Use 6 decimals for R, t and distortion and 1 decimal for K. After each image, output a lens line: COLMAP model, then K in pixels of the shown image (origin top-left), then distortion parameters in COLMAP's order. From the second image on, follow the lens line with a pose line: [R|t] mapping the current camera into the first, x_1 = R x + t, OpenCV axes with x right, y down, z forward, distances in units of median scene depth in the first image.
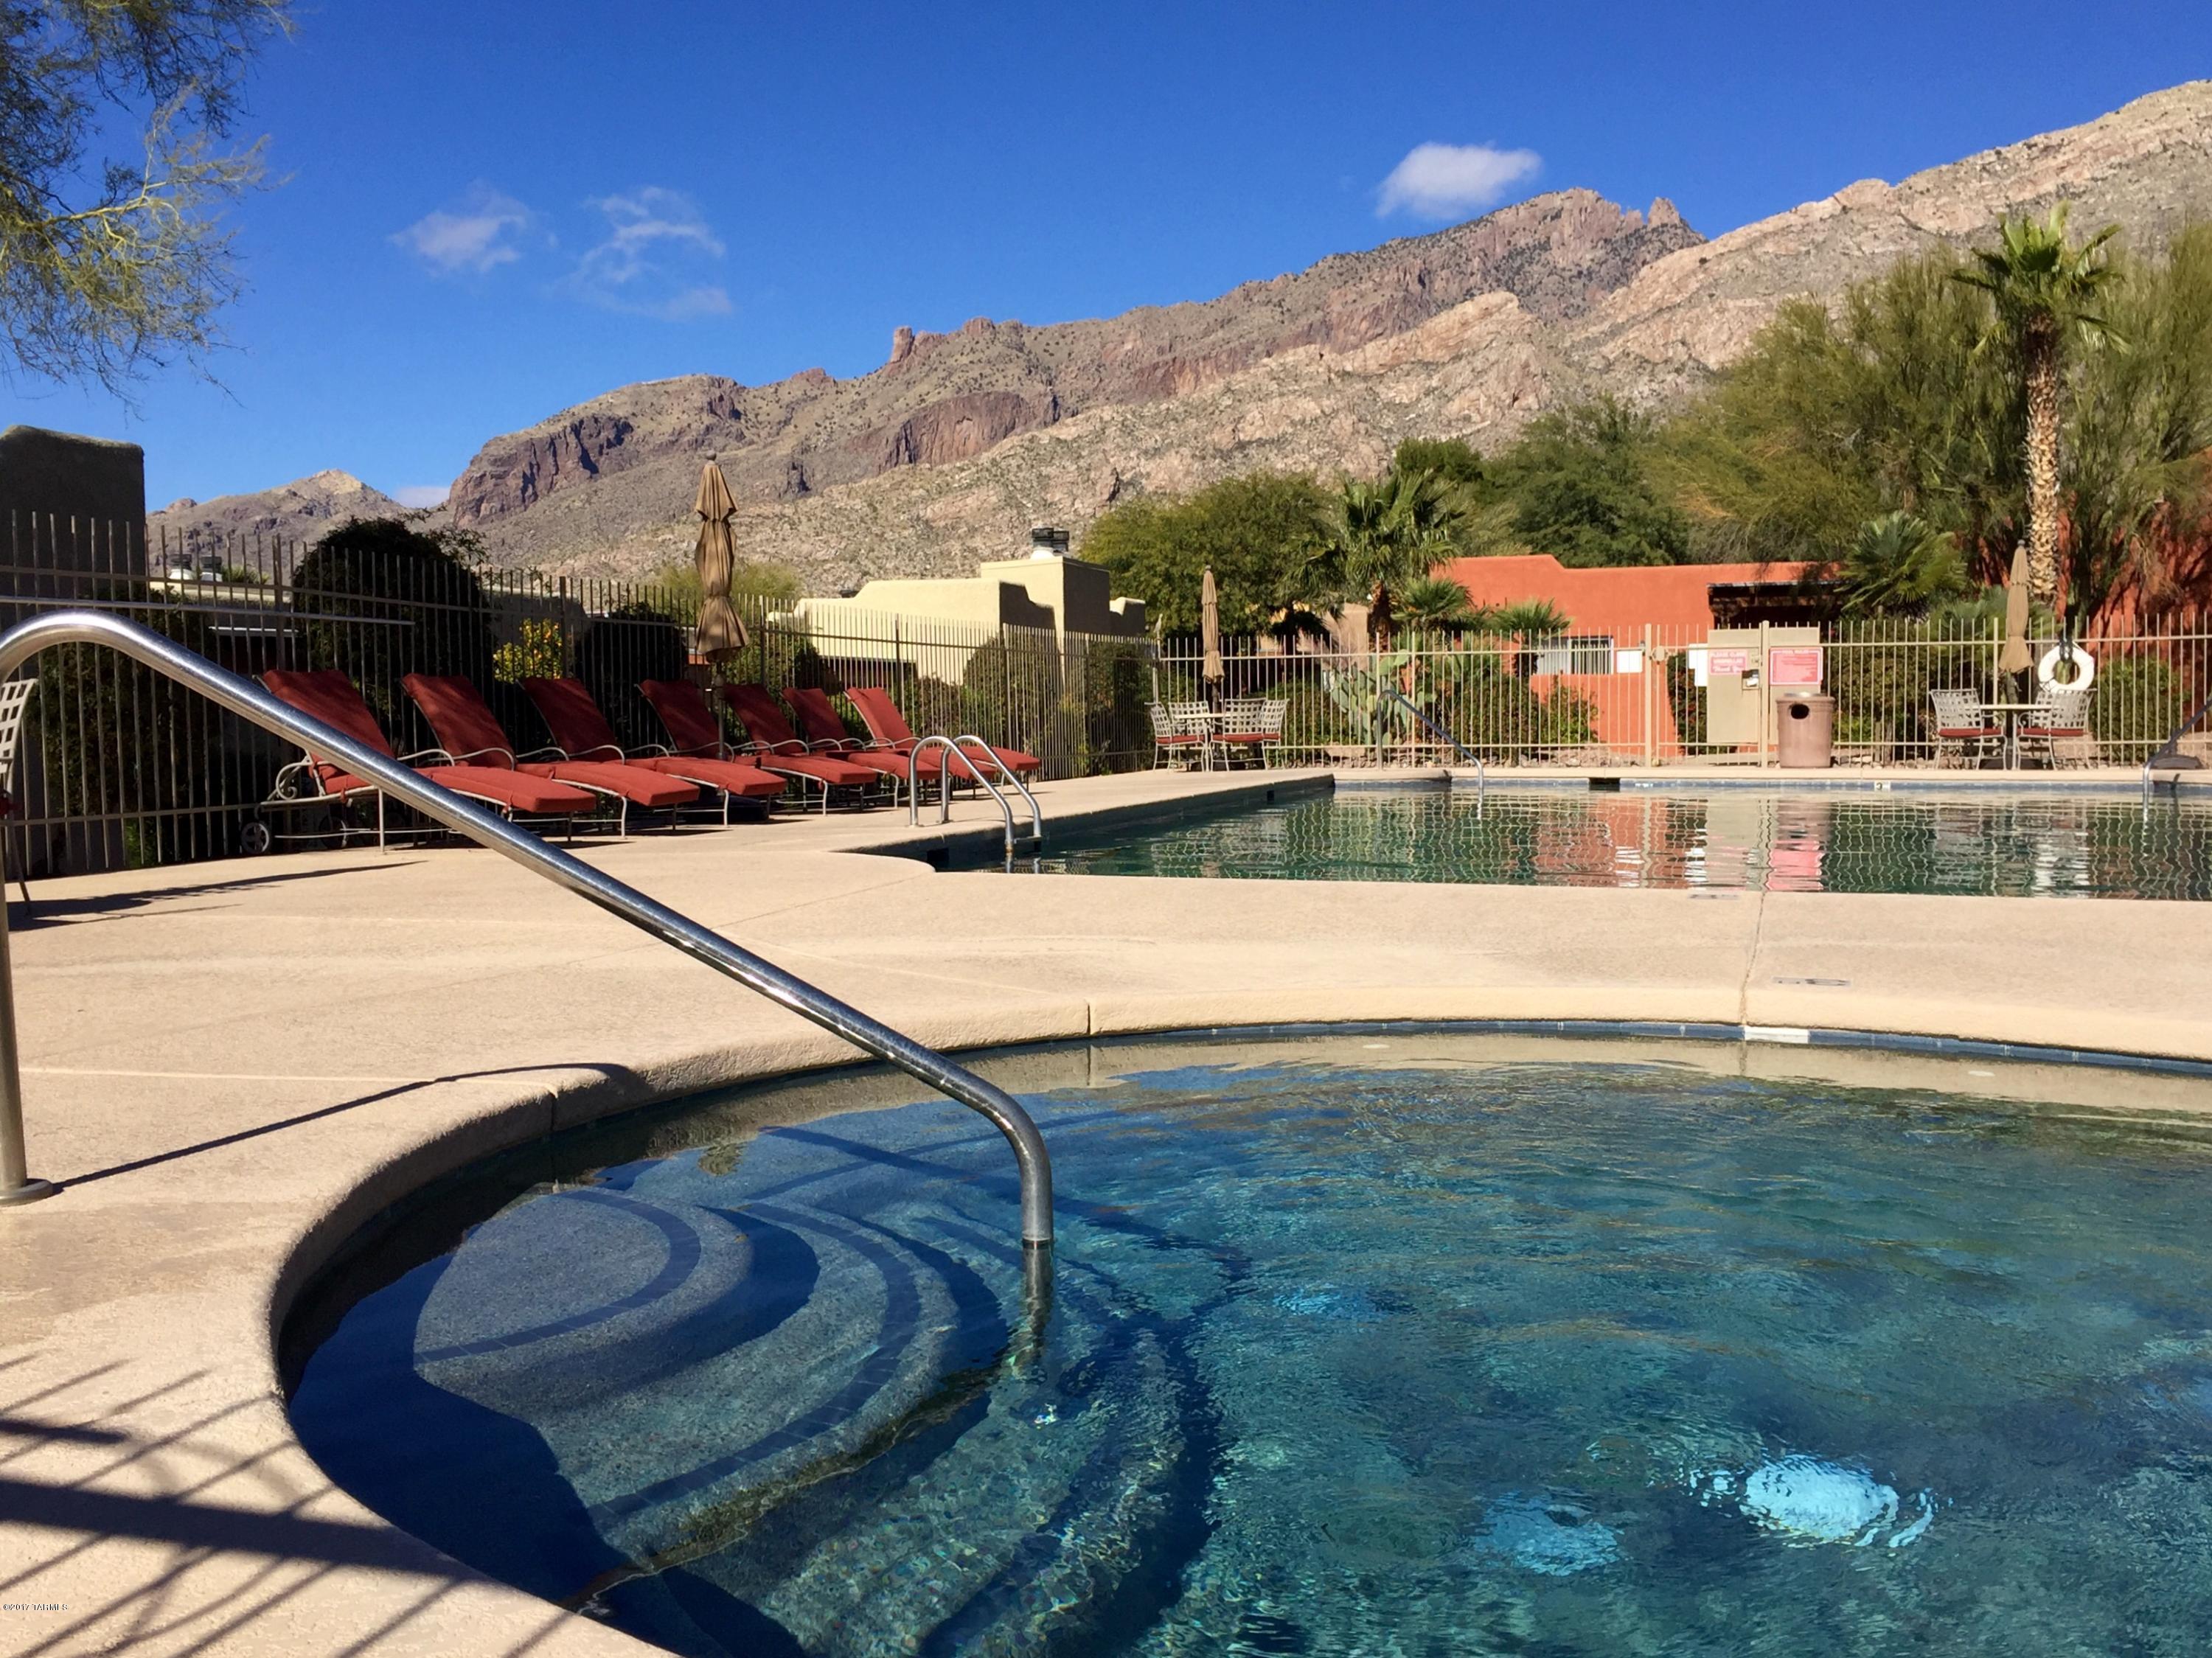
lens RADIAL K [[2088.0, 0, 1004.1], [0, 2088.0, 832.7], [0, 0, 1]] dist [-0.019213, 0.000000]
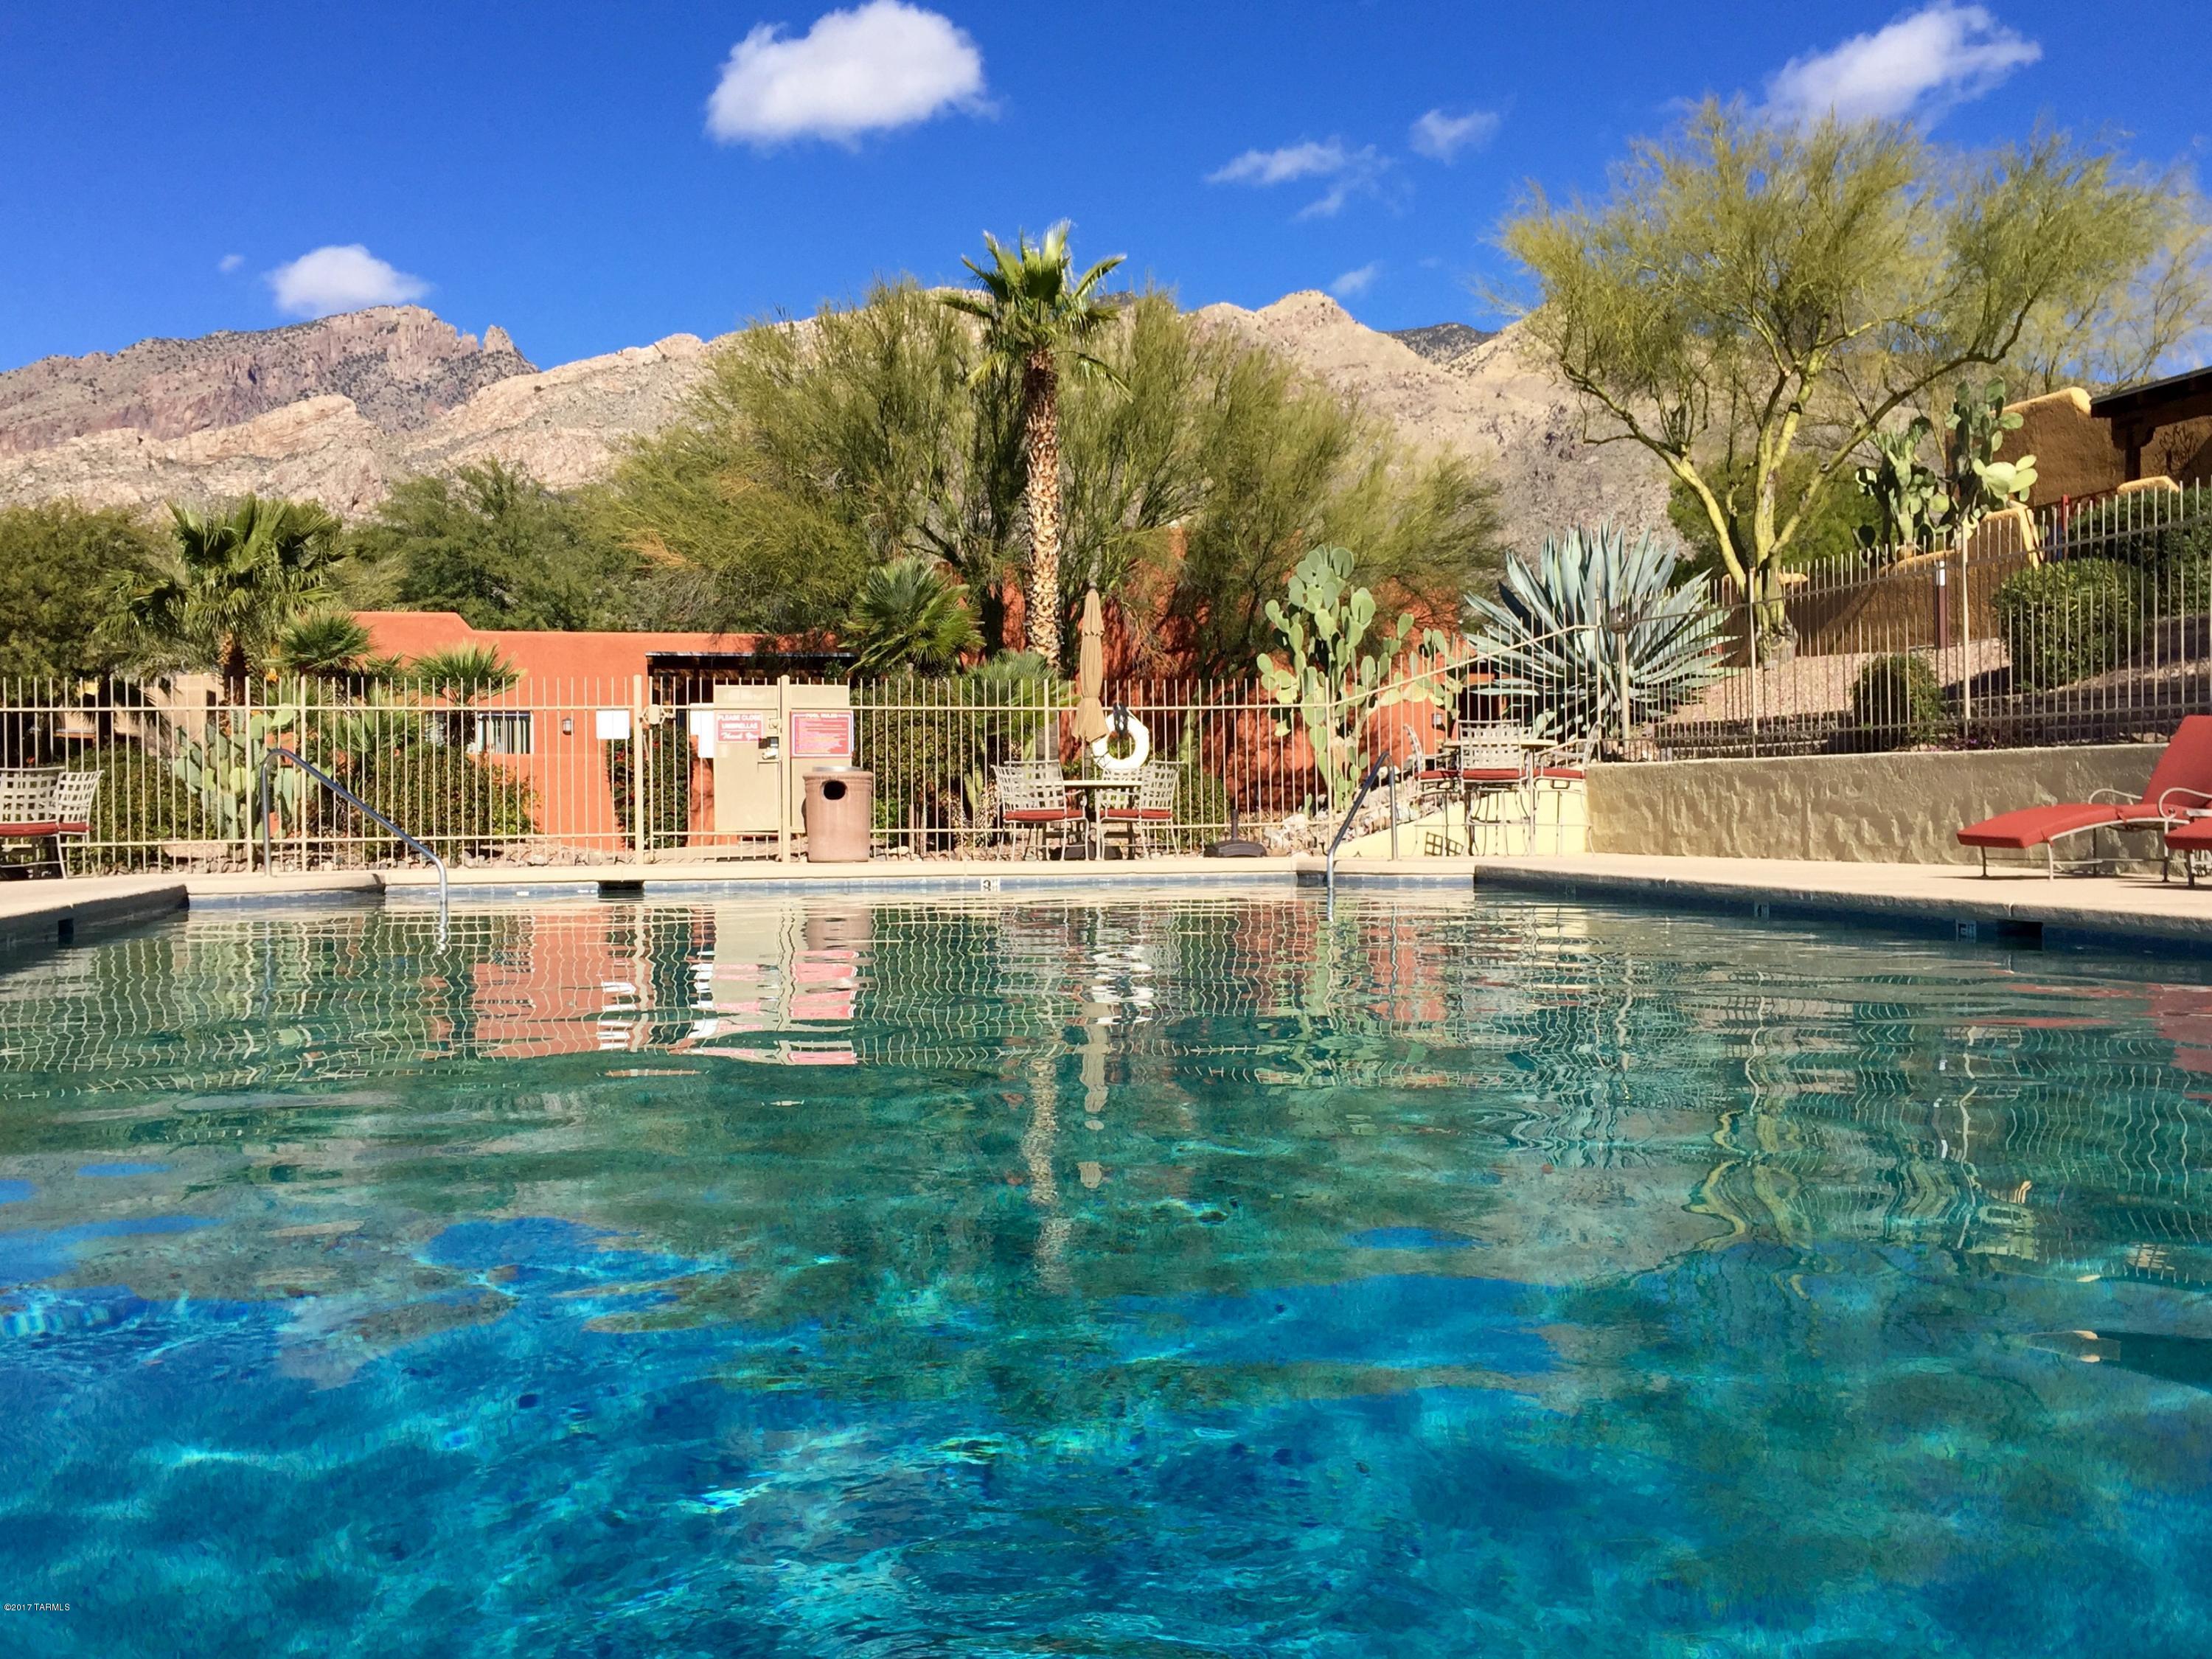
lens RADIAL K [[1972.6, 0, 1105.1], [0, 1972.6, 819.8], [0, 0, 1]] dist [0.056170, -0.072339]
pose [[0.825443, -0.003709, 0.564474, 0.022731], [0.034339, 0.998456, -0.043653, -0.005481], [-0.563441, 0.055416, 0.824296, 0.162774]]
